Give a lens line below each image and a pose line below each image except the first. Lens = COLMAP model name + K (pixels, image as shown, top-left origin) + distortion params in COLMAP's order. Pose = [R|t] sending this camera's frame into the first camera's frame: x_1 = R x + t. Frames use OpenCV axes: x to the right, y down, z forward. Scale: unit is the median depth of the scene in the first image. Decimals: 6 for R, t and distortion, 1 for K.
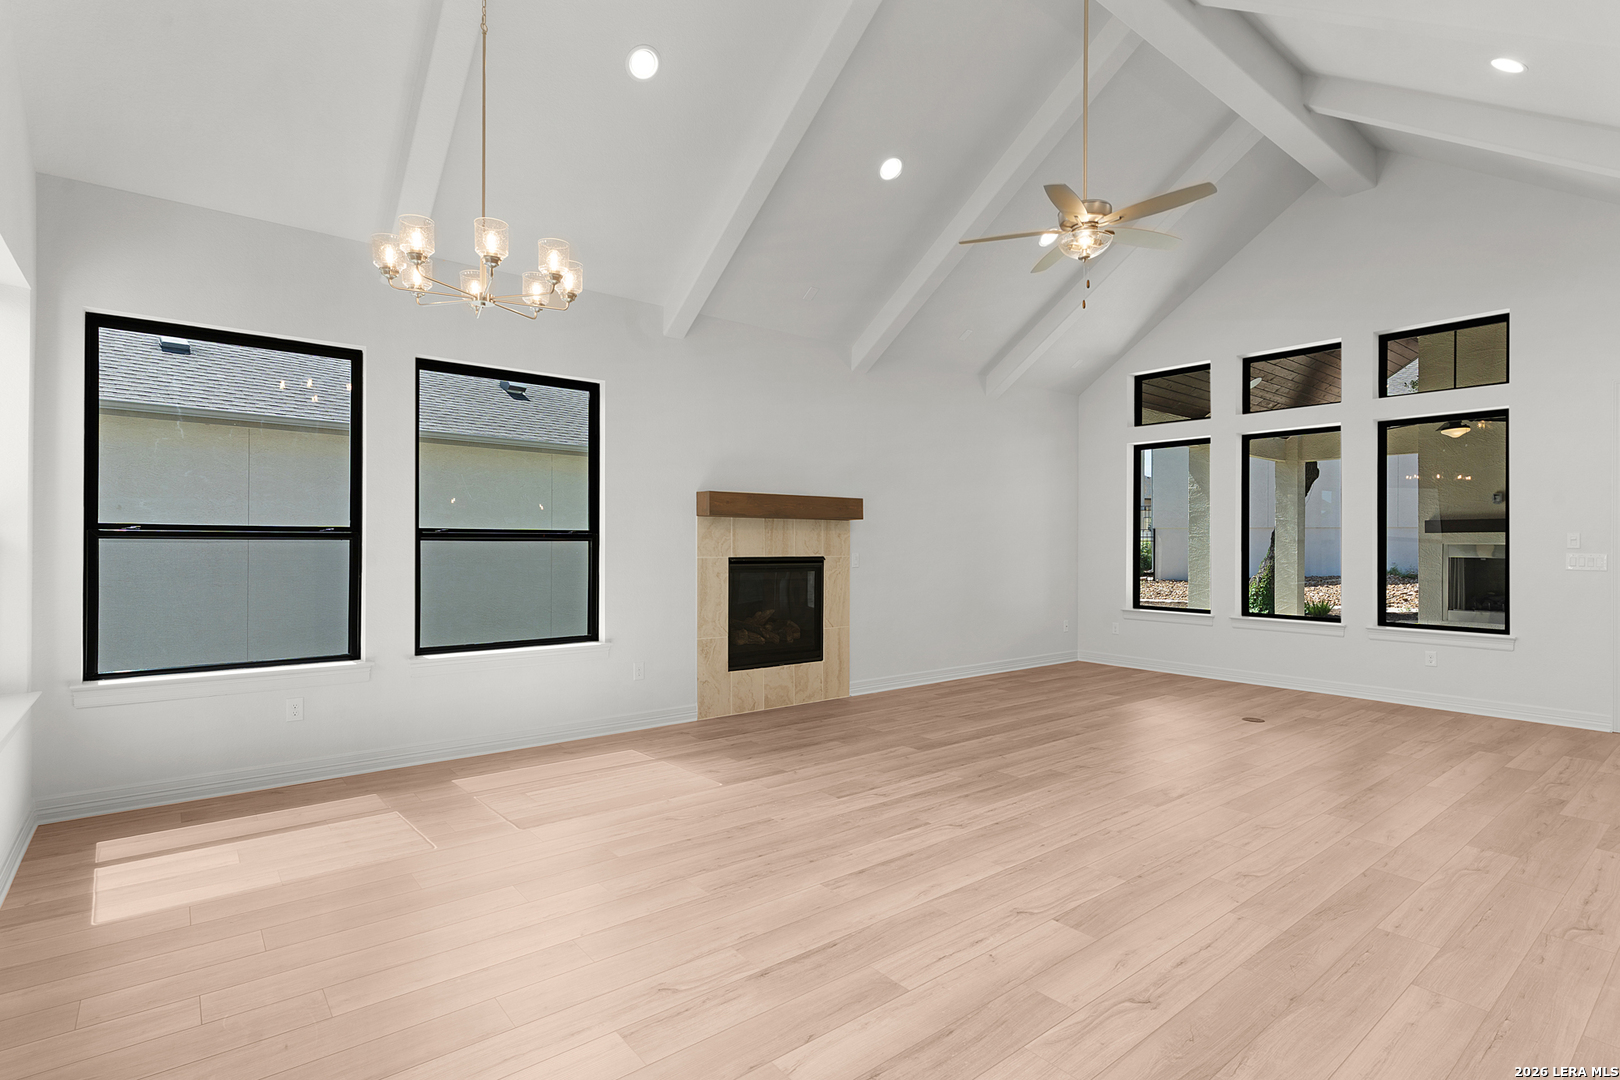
lens RADIAL K [[785.4, 0, 803.6], [0, 785.4, 543.1], [0, 0, 1]] dist [0.003718, -0.000360]
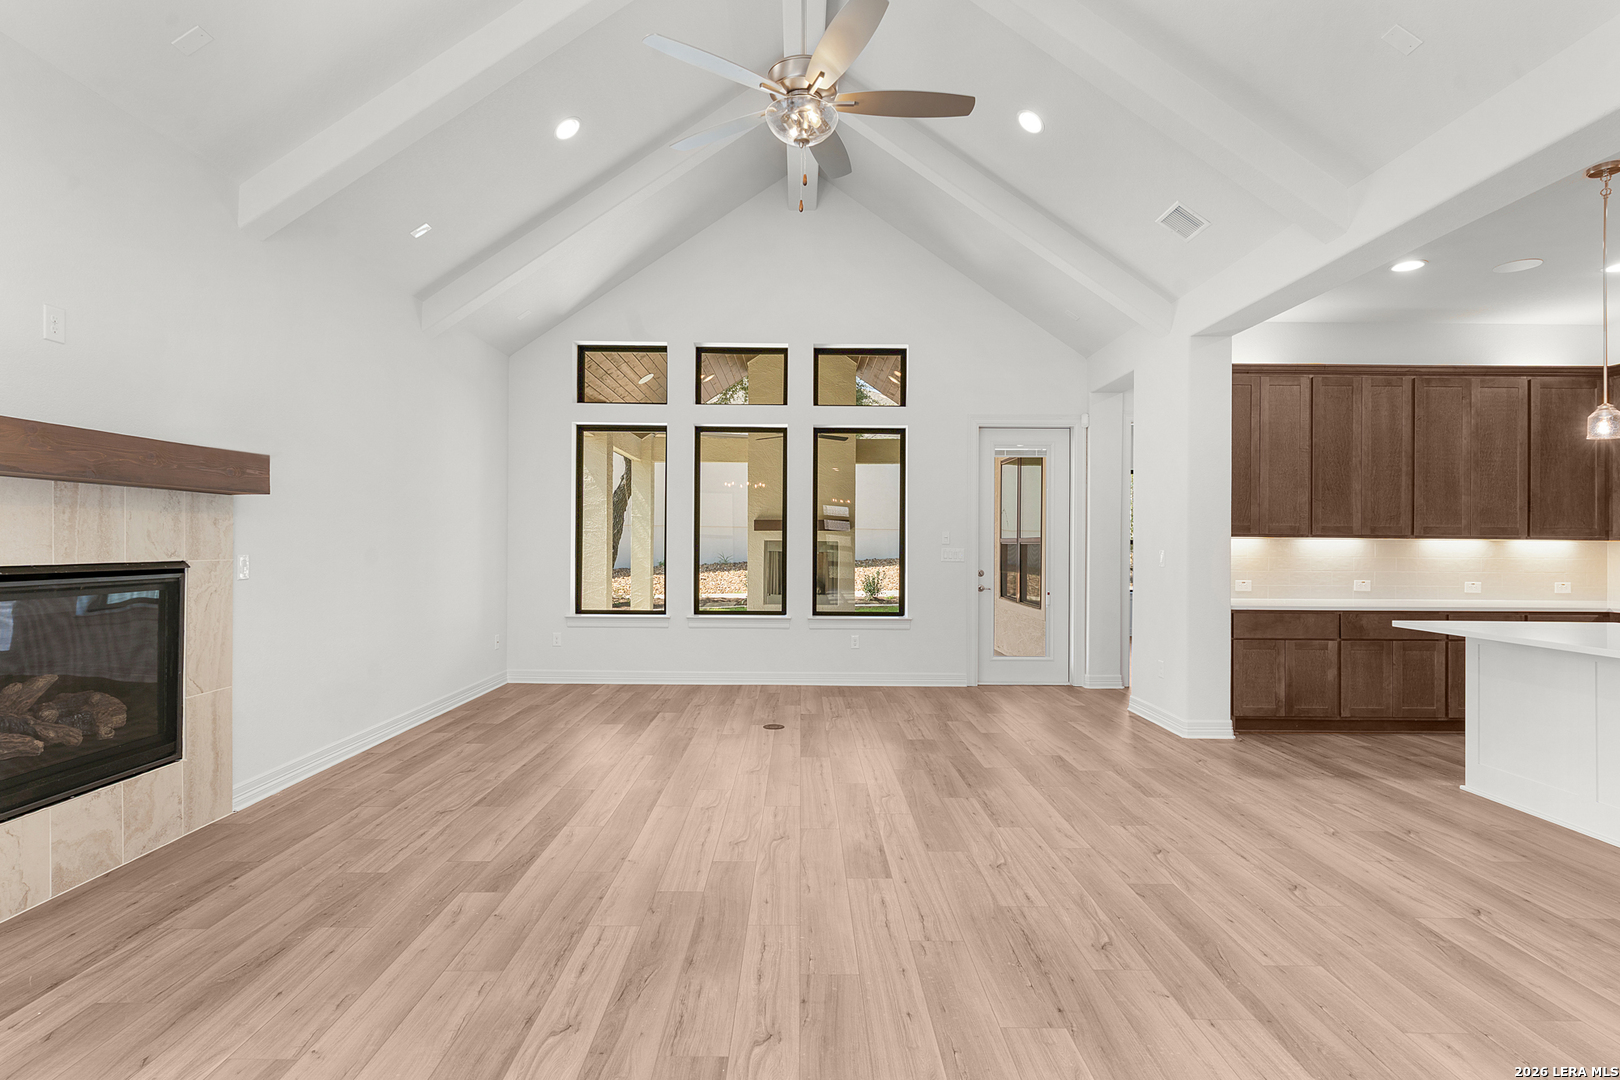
lens RADIAL K [[785.4, 0, 800.5], [0, 785.4, 537.5], [0, 0, 1]] dist [0.003718, -0.000360]
pose [[0.625261, 0.004698, 0.780402, -0.145786], [-0.004448, 0.999987, -0.002457, 0.000599], [-0.780403, -0.001935, 0.625274, 0.395522]]
